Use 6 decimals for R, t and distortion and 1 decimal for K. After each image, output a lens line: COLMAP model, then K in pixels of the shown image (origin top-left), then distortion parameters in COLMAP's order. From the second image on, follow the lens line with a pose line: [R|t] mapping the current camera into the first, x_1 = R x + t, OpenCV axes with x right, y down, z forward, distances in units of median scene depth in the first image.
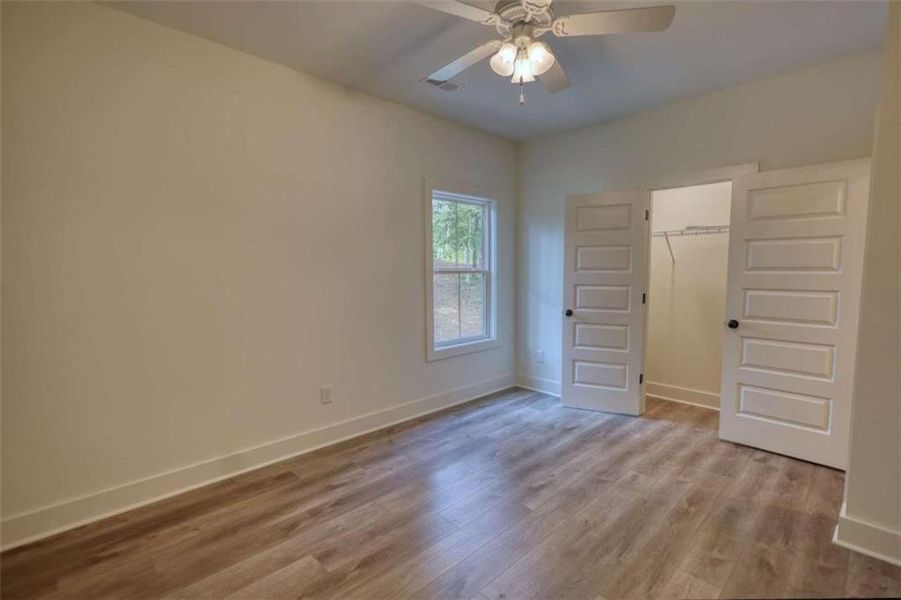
lens RADIAL K [[423.0, 0, 456.7], [0, 423.0, 300.9], [0, 0, 1]] dist [-0.001176, 0.000001]
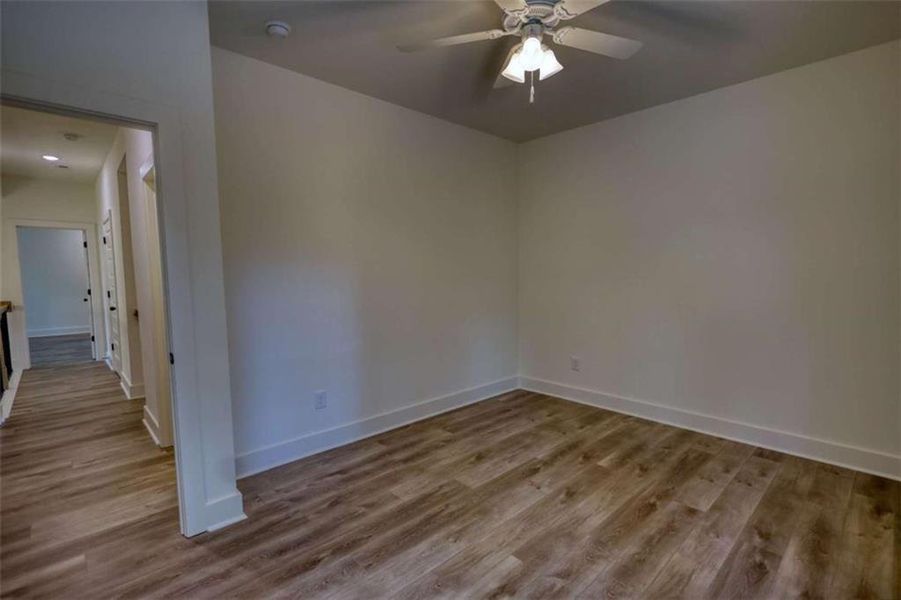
lens RADIAL K [[423.0, 0, 449.4], [0, 423.0, 301.5], [0, 0, 1]] dist [-0.001176, 0.000001]
pose [[-0.999698, 0.008857, 0.022915, 0.211441], [0.012287, 0.987968, 0.154172, -0.106014], [-0.021274, 0.154407, -0.987778, 1.323859]]
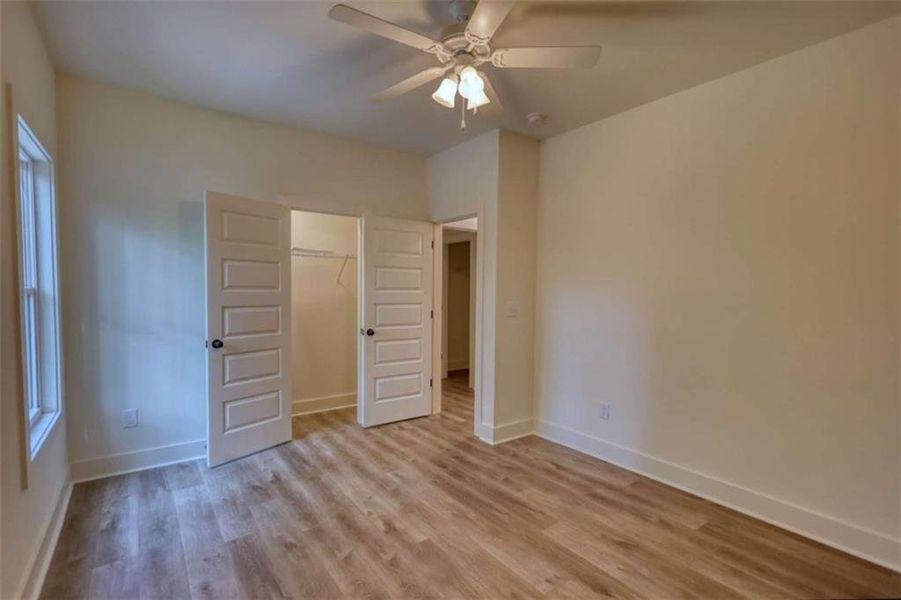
lens RADIAL K [[423.0, 0, 454.9], [0, 423.0, 301.5], [0, 0, 1]] dist [-0.001176, 0.000001]
pose [[0.133294, -0.027666, 0.990690, -0.563762], [0.066638, 0.997598, 0.018893, -0.044115], [-0.988834, 0.063500, 0.134818, 0.581961]]
